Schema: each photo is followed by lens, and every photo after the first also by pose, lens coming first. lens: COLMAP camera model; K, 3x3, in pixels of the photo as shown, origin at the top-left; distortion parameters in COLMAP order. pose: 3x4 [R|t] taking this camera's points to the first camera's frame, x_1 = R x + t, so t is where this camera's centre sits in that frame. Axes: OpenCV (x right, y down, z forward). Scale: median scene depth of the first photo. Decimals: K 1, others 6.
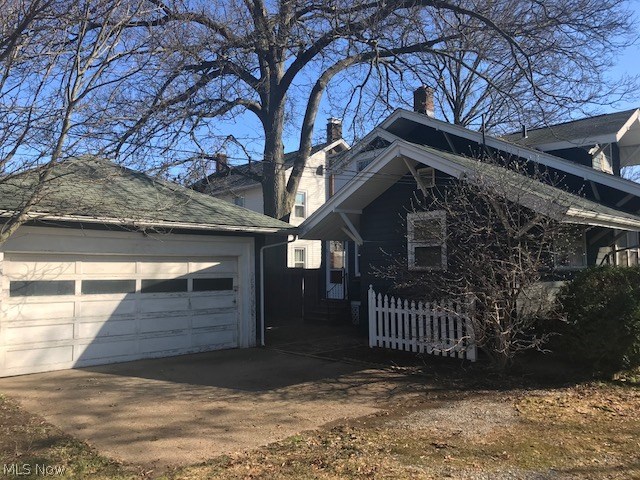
lens RADIAL K [[525.4, 0, 319.8], [0, 525.4, 240.7], [0, 0, 1]] dist [0.045472, -0.023259]
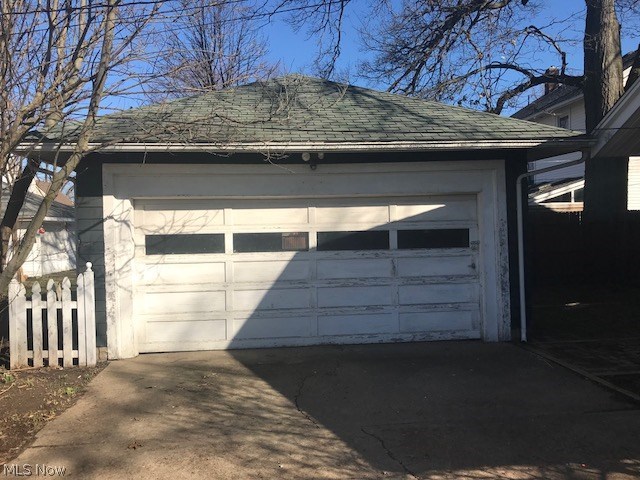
lens RADIAL K [[525.4, 0, 319.0], [0, 525.4, 237.5], [0, 0, 1]] dist [0.045472, -0.023259]
pose [[0.788141, 0.002265, -0.615491, 0.091475], [0.052910, 0.996042, 0.071417, 0.031728], [0.613216, -0.088852, 0.784902, 0.458876]]
